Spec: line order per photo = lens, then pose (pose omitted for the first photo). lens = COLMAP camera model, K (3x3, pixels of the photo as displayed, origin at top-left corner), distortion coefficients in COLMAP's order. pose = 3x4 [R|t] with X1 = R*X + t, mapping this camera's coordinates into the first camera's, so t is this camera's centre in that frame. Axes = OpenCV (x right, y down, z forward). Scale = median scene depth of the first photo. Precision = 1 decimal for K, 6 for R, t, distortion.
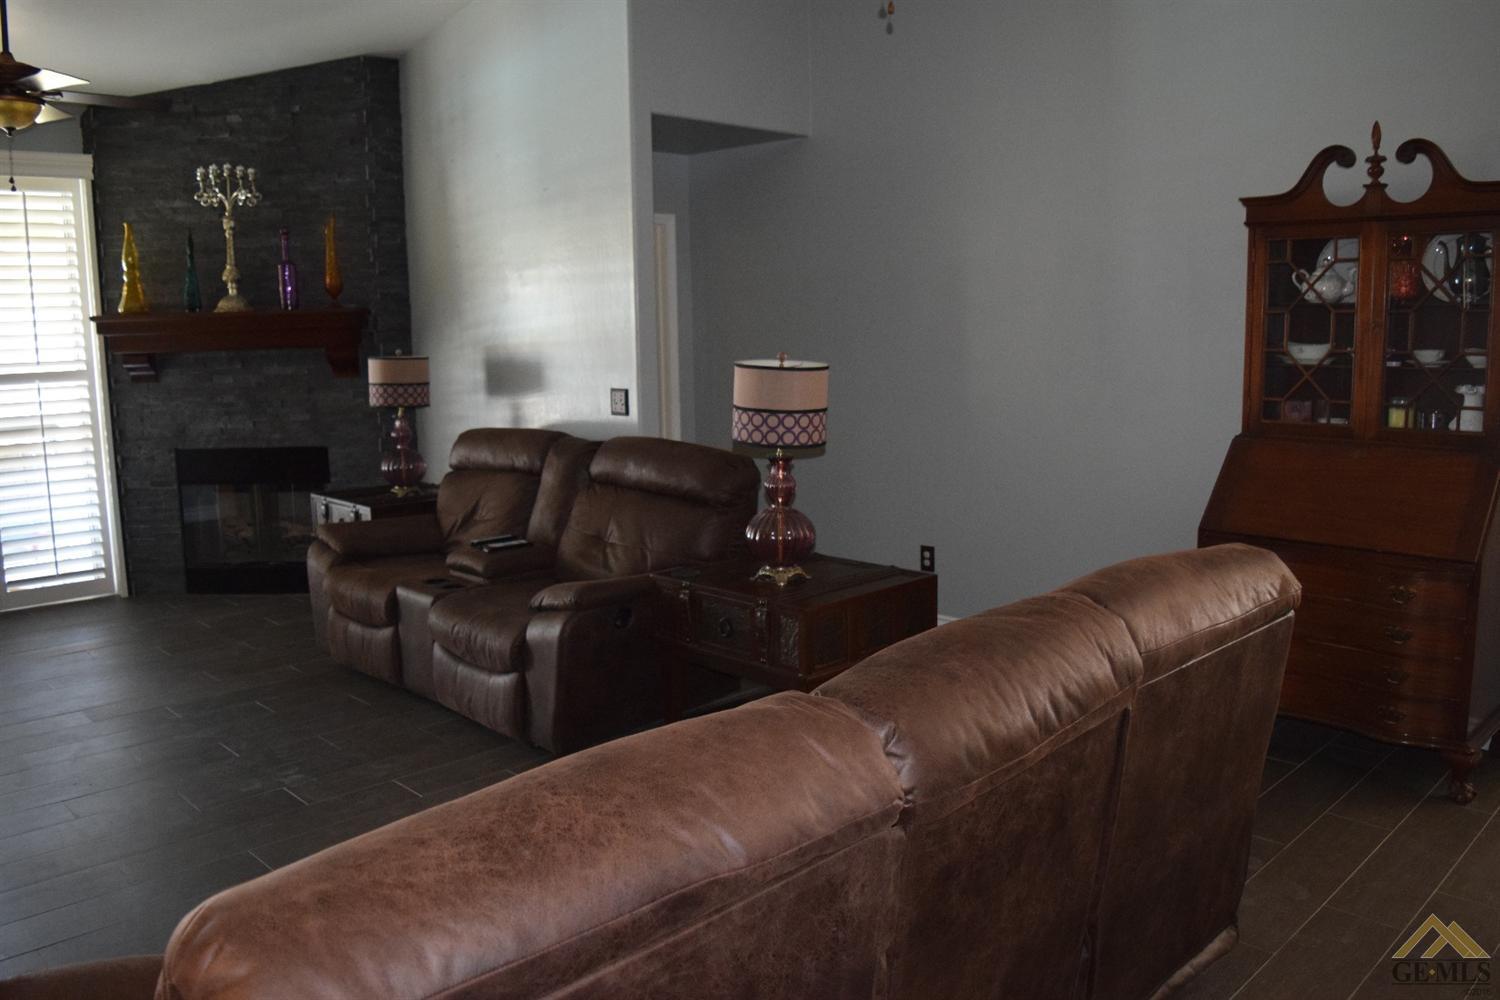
lens RADIAL K [[1181.7, 0, 750.0], [0, 1181.7, 500.0], [0, 0, 1]] dist [-0.080239, 0.010574]
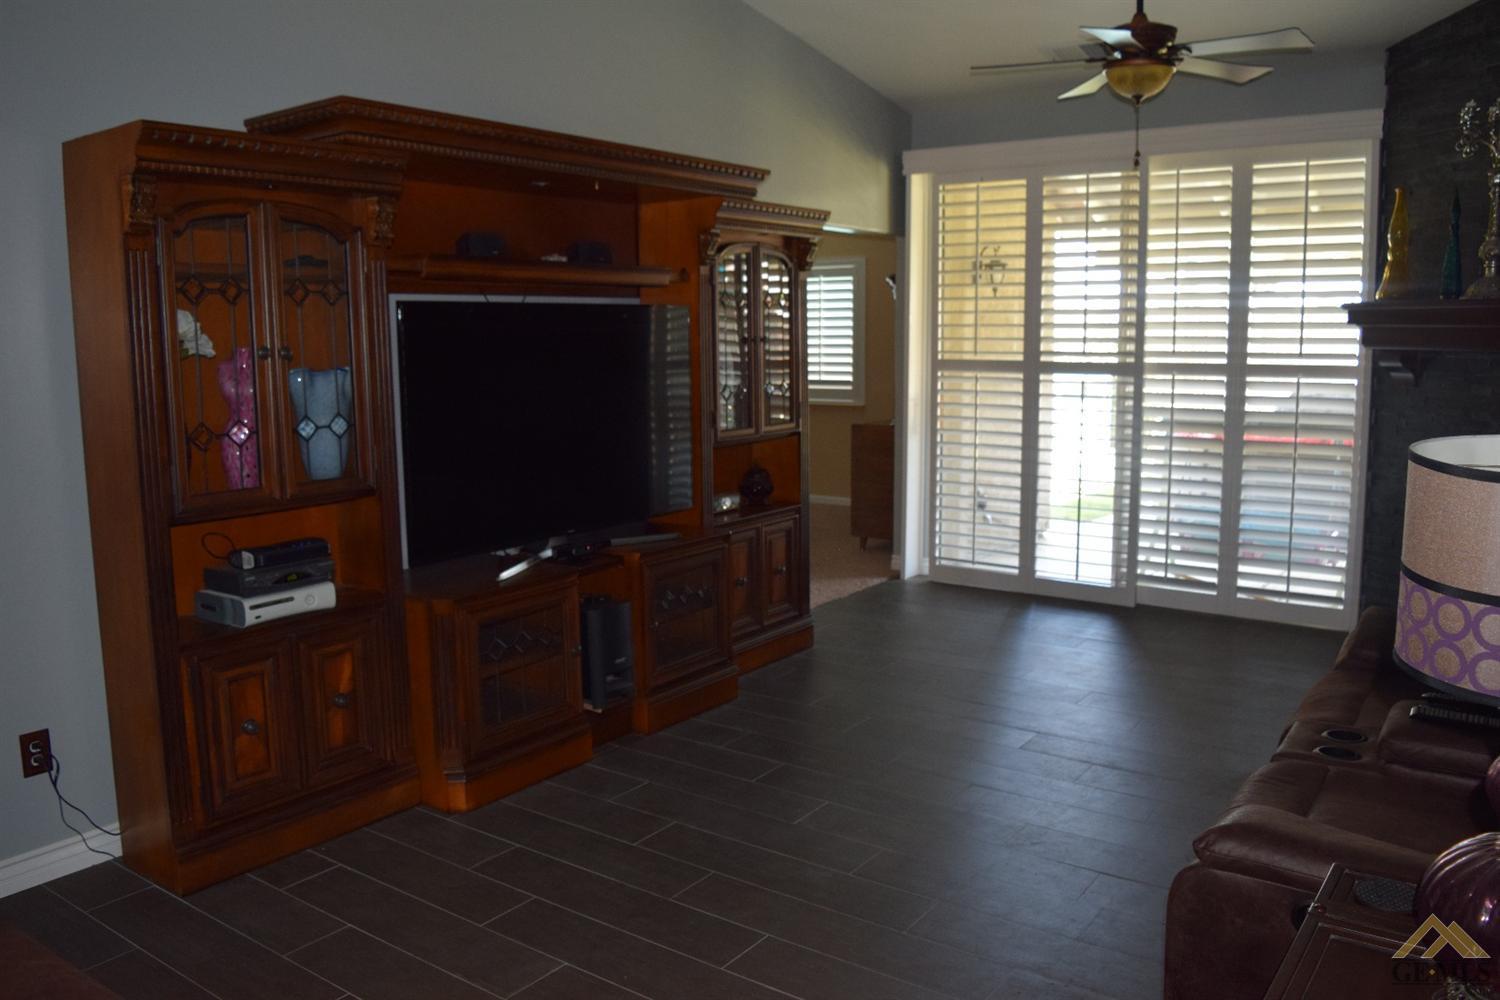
lens RADIAL K [[1181.7, 0, 750.0], [0, 1181.7, 500.0], [0, 0, 1]] dist [-0.080239, 0.010574]
pose [[0.158743, 0.160066, -0.974258, 0.289500], [-0.142339, 0.980173, 0.137846, -0.103866], [0.977006, 0.116792, 0.178379, 0.624459]]
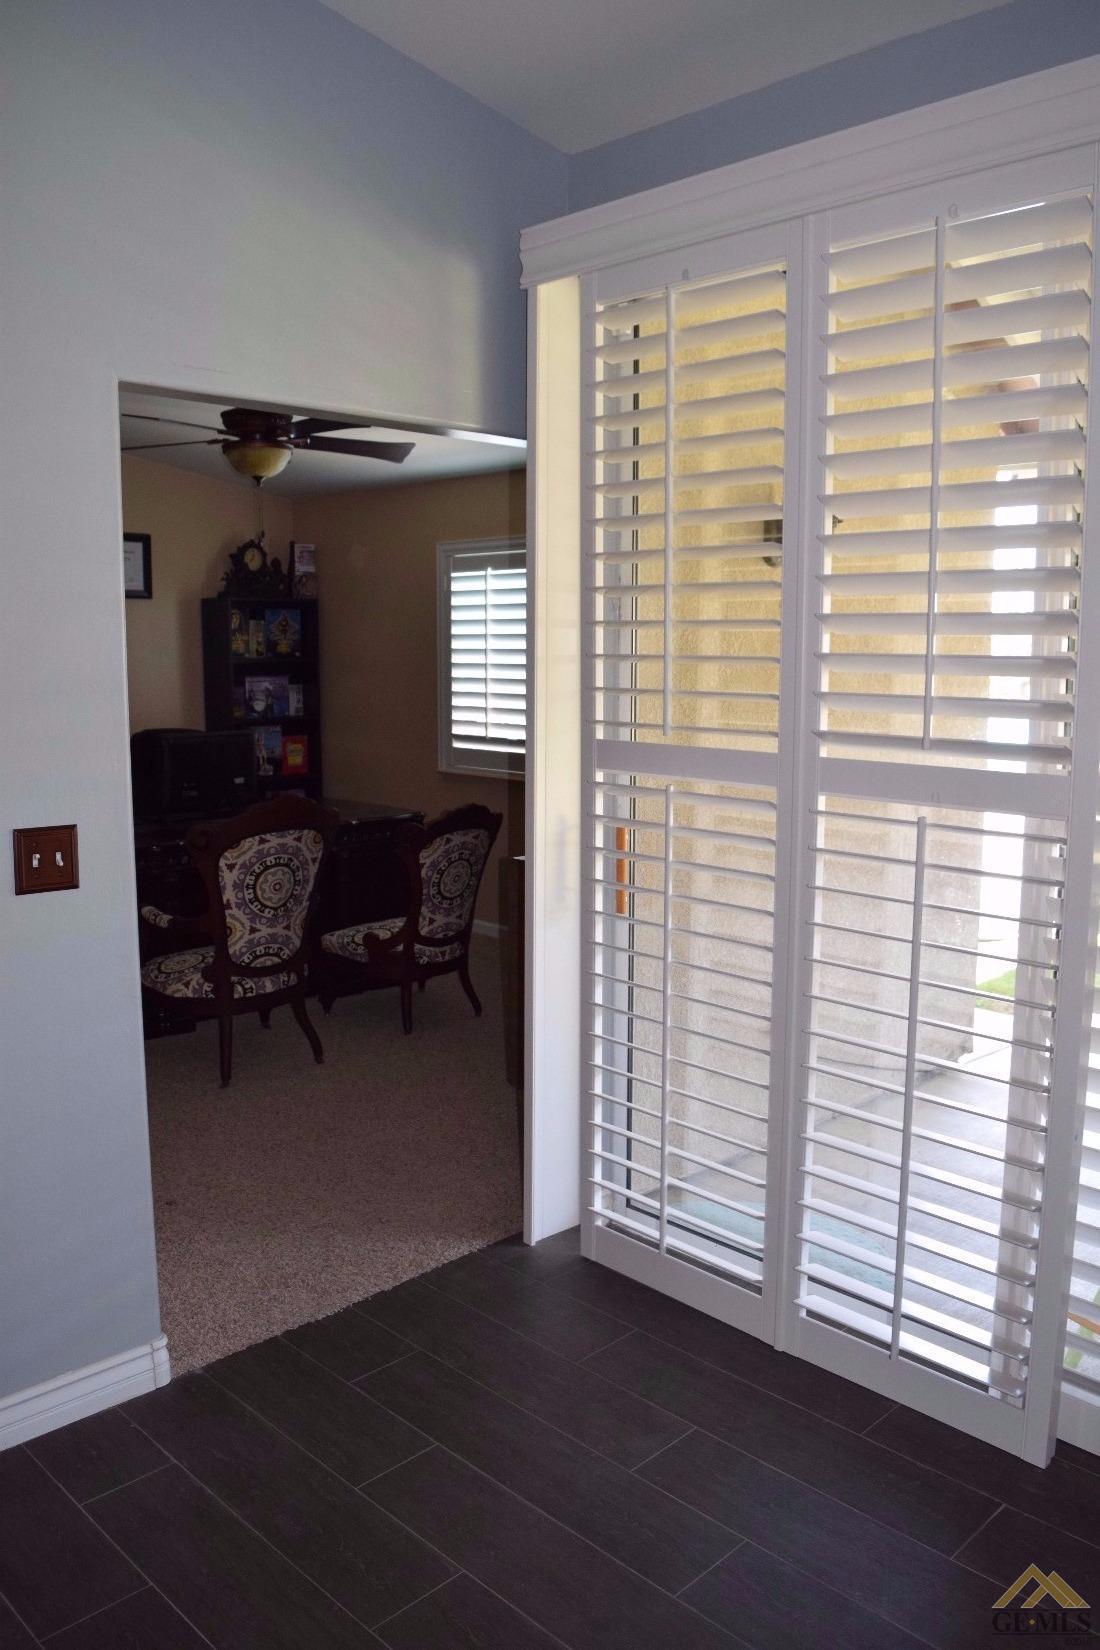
lens RADIAL K [[1299.9, 0, 550.0], [0, 1299.9, 825.0], [0, 0, 1]] dist [-0.080239, 0.010574]
pose [[-0.011771, 0.117743, -0.992974, -0.504185], [-0.192344, 0.974231, 0.117801, -0.139372], [0.981257, 0.192379, 0.011180, 1.092691]]
